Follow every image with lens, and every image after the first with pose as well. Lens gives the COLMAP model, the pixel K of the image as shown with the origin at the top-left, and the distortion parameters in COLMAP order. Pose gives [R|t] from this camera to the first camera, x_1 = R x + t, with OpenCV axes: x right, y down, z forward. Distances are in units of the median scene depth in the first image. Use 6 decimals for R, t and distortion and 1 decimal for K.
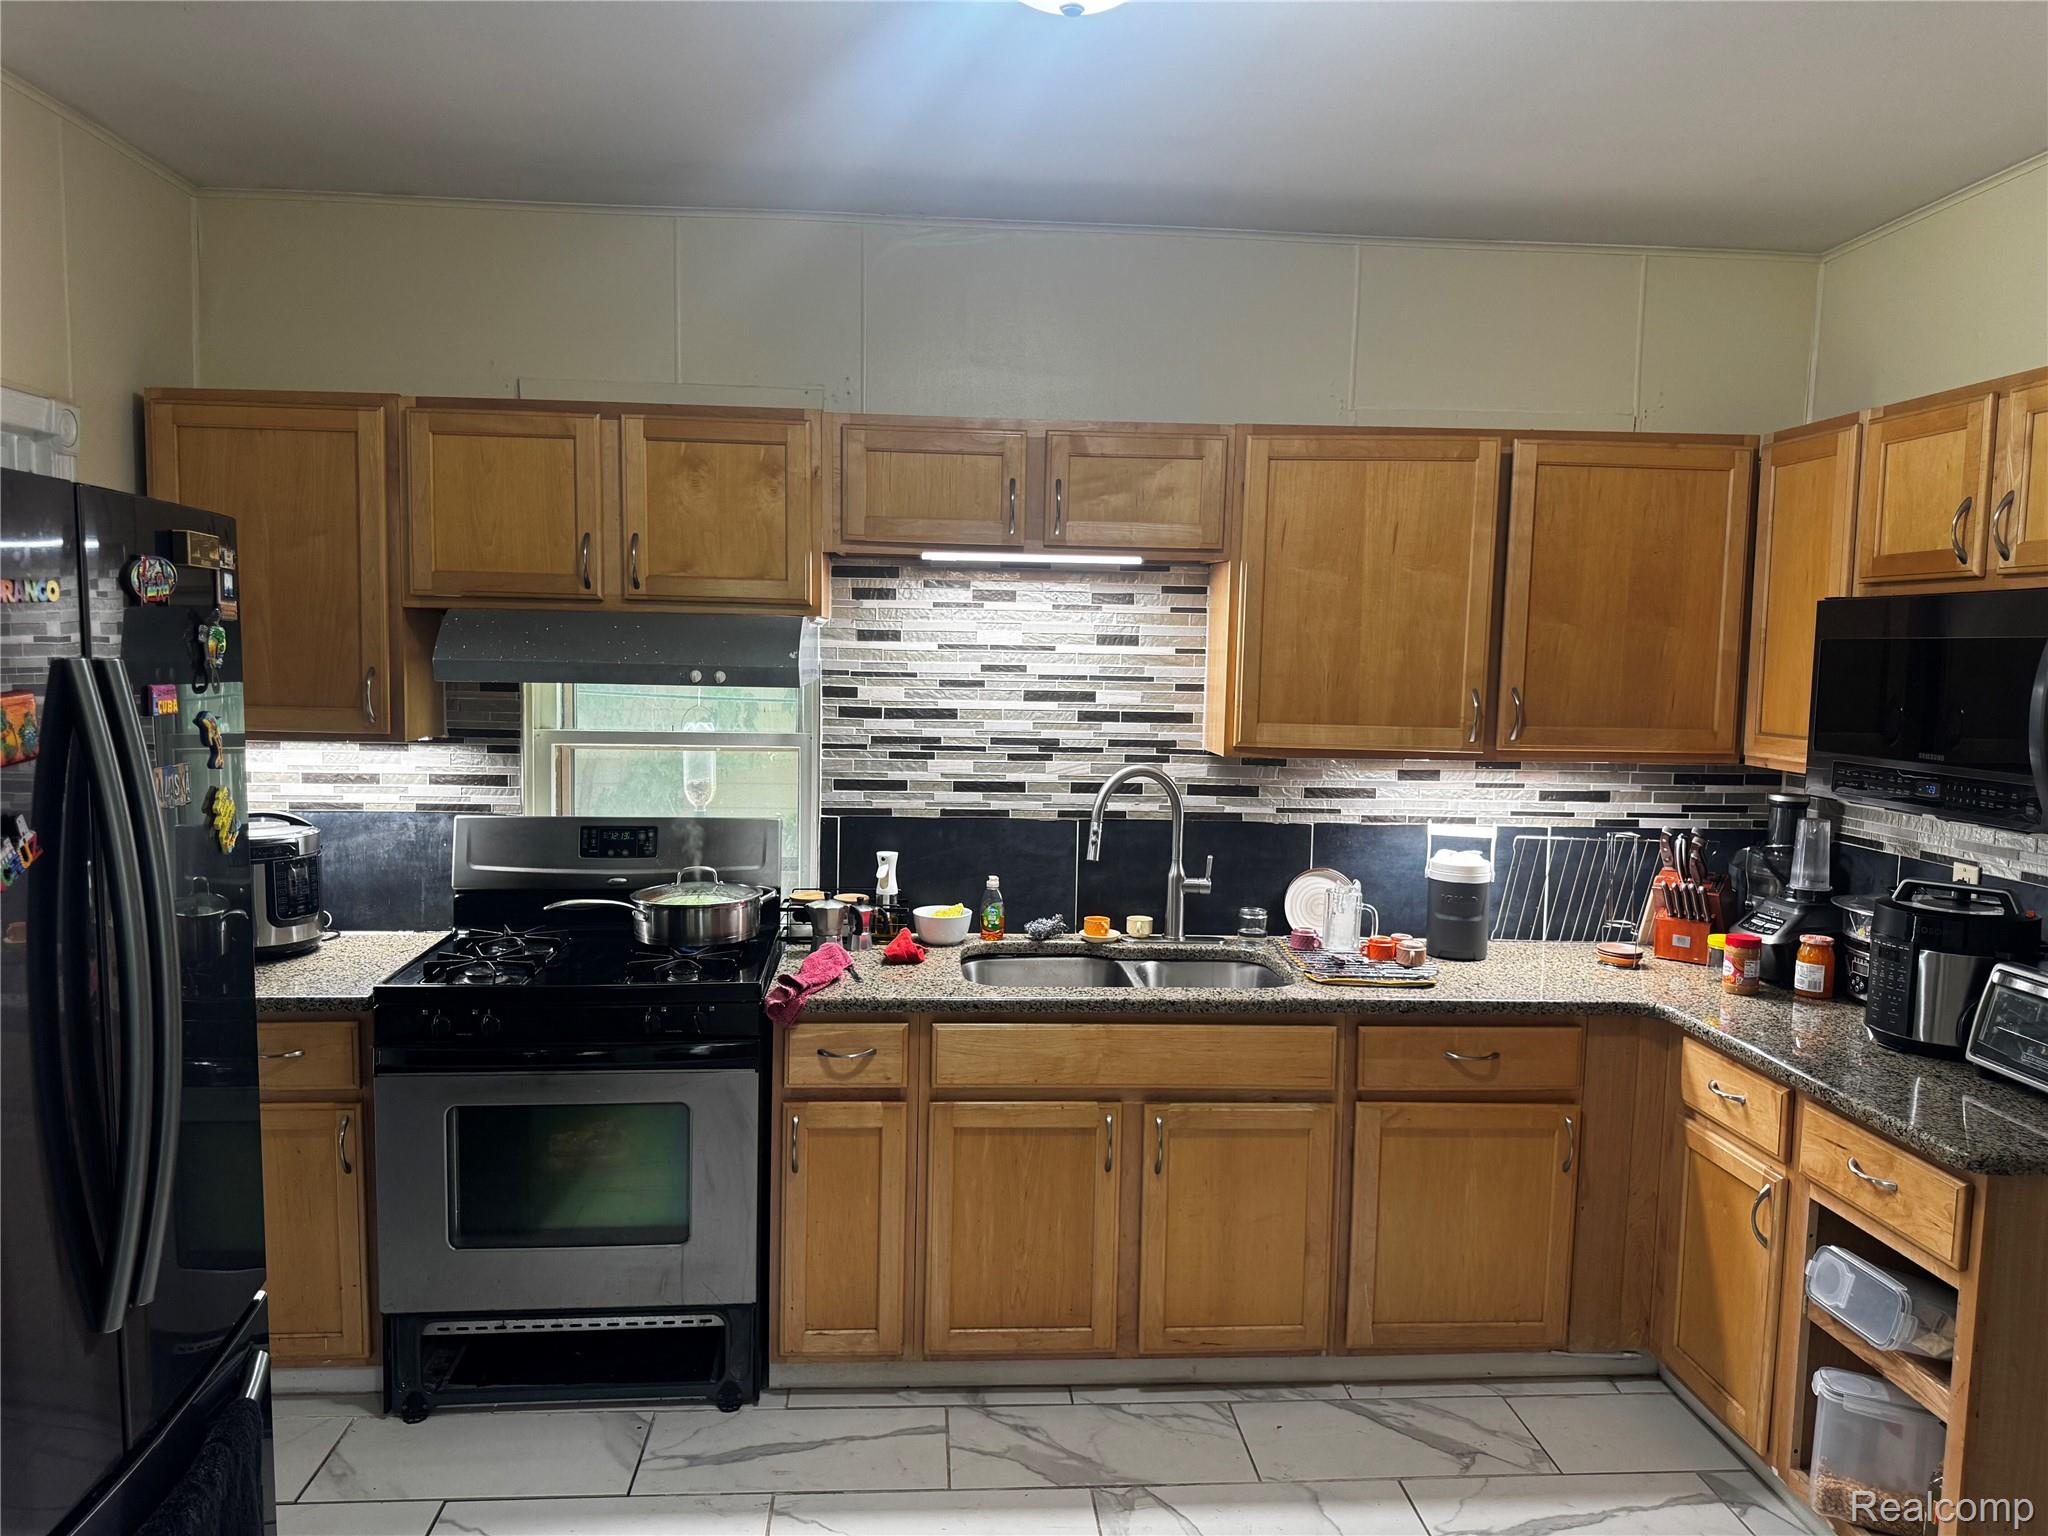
lens RADIAL K [[1449.4, 0, 1015.6], [0, 1449.4, 773.1], [0, 0, 1]] dist [0.124160, -0.174789]
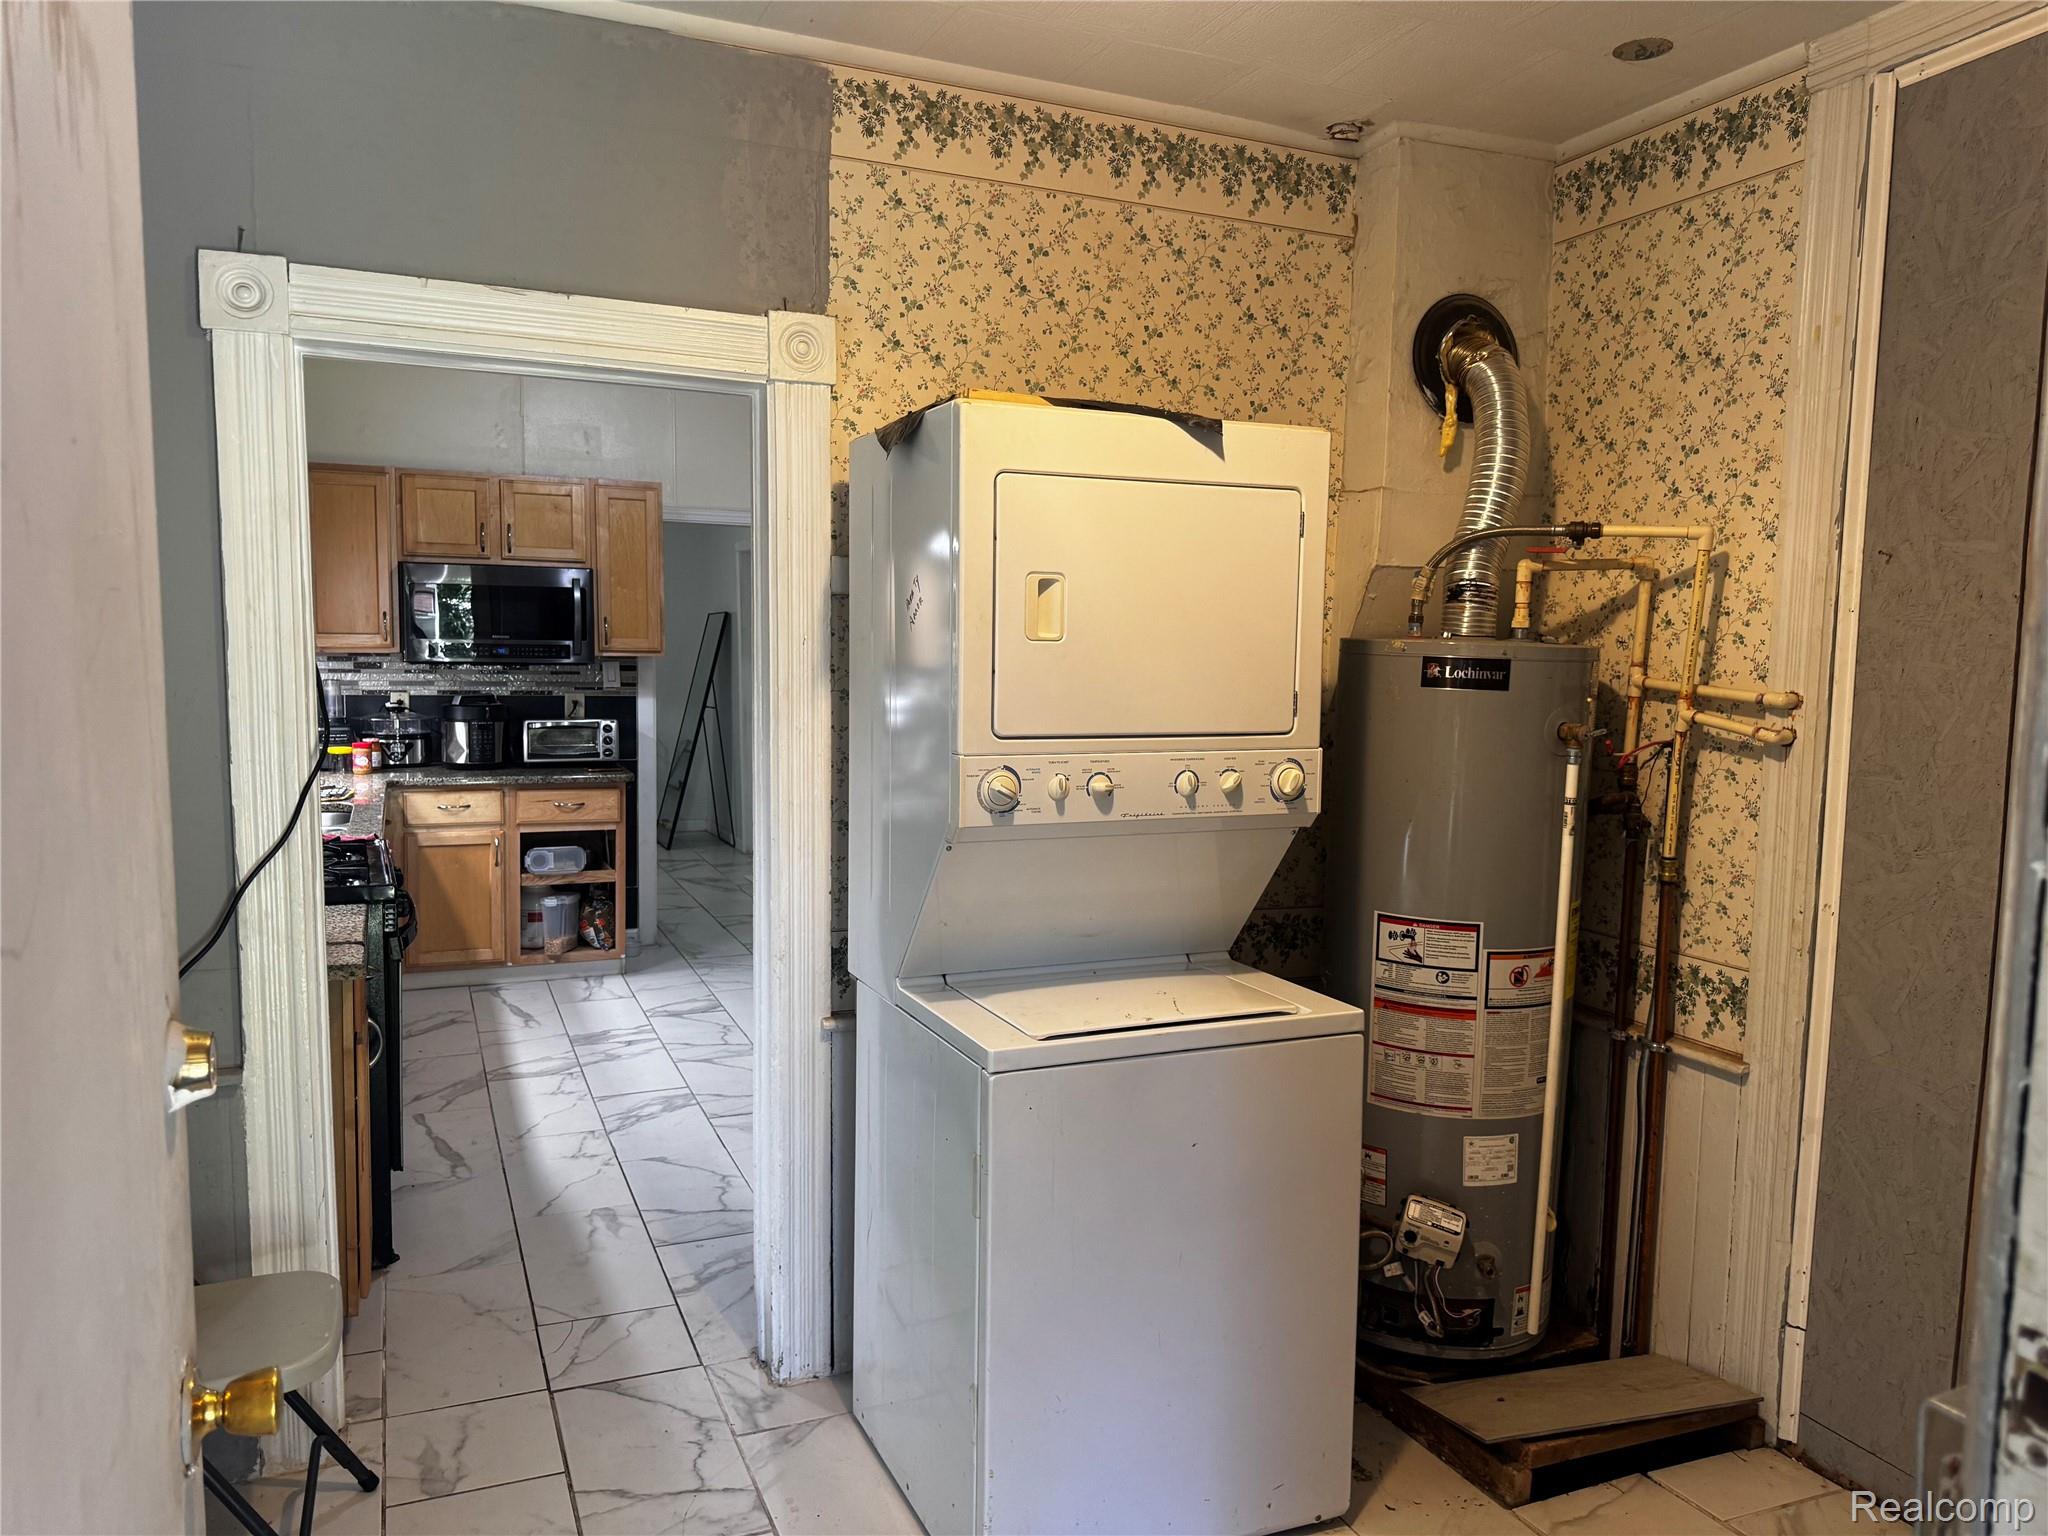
lens RADIAL K [[1449.4, 0, 1015.6], [0, 1449.4, 773.1], [0, 0, 1]] dist [0.124160, -0.174789]
pose [[-0.331805, -0.111962, 0.936680, -1.408209], [0.061696, 0.988231, 0.139978, -0.055587], [-0.941328, 0.104235, -0.320992, 0.775262]]
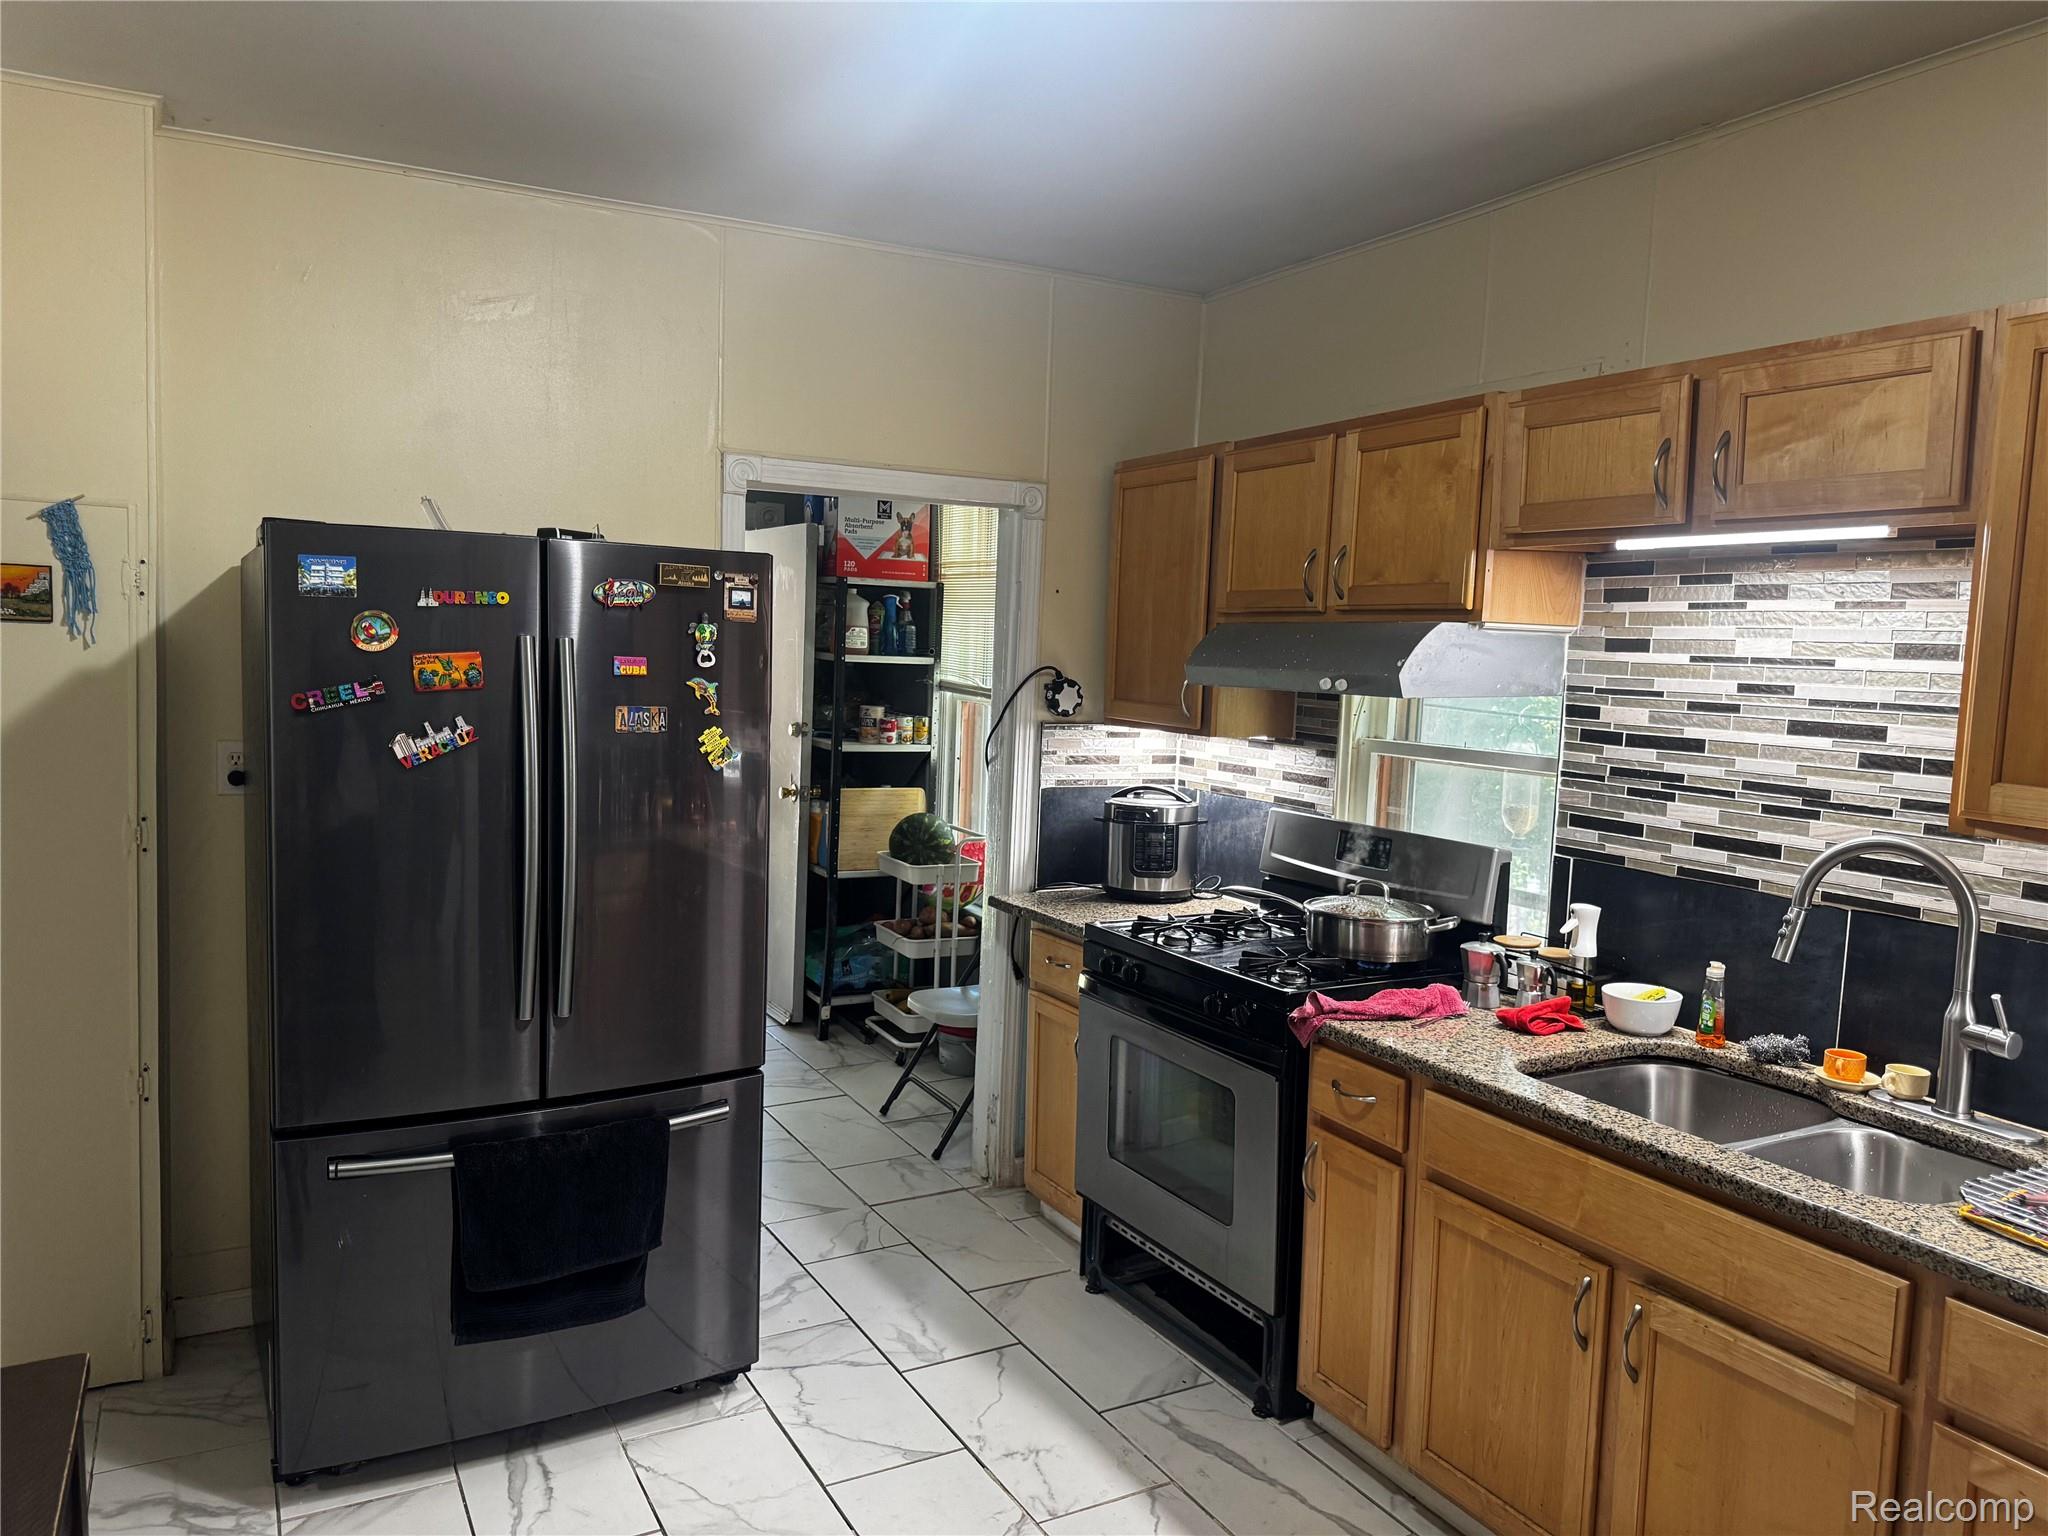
lens RADIAL K [[1449.4, 0, 1015.6], [0, 1449.4, 773.1], [0, 0, 1]] dist [0.124160, -0.174789]
pose [[0.413325, 0.077120, -0.907312, 0.552623], [-0.104850, 0.993810, 0.036709, -0.017933], [0.904527, 0.079959, 0.418852, 0.357577]]
